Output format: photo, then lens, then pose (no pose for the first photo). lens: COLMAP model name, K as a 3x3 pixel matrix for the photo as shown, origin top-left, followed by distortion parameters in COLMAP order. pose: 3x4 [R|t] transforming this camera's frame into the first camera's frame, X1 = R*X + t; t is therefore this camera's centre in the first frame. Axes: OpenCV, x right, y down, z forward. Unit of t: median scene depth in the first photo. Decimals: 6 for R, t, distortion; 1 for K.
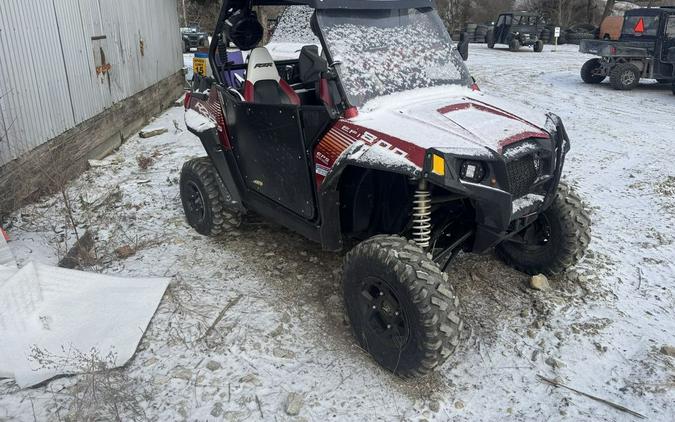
lens RADIAL K [[474.7, 0, 338.8], [0, 474.7, 153.7], [0, 0, 1]] dist [0.052213, -0.000249]
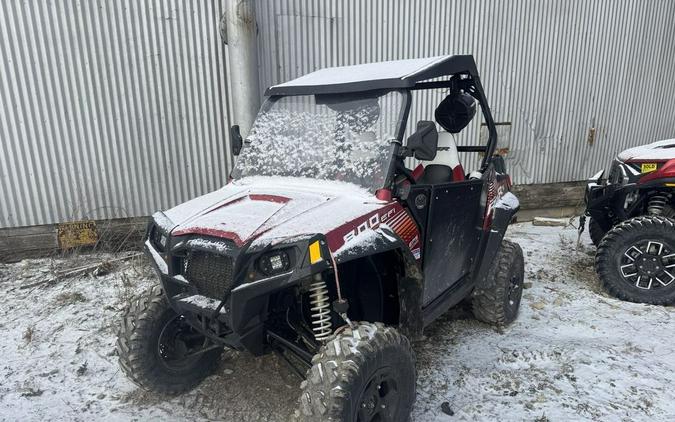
lens RADIAL K [[477.3, 0, 347.7], [0, 477.3, 241.1], [0, 0, 1]] dist [0.054691, -0.002474]
pose [[0.268828, 0.255587, -0.928659, 1.168681], [-0.259517, 0.947715, 0.185707, -0.229261], [0.927568, 0.191079, 0.321101, 0.849860]]
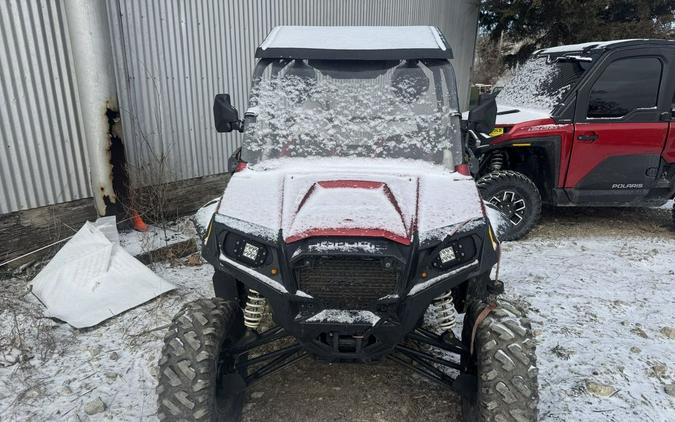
lens RADIAL K [[477.3, 0, 347.7], [0, 477.3, 241.1], [0, 0, 1]] dist [0.054691, -0.002474]
pose [[0.741974, 0.241909, -0.625264, 0.761529], [-0.212223, 0.969421, 0.123224, -0.100263], [0.635953, 0.041266, 0.770623, 0.374260]]
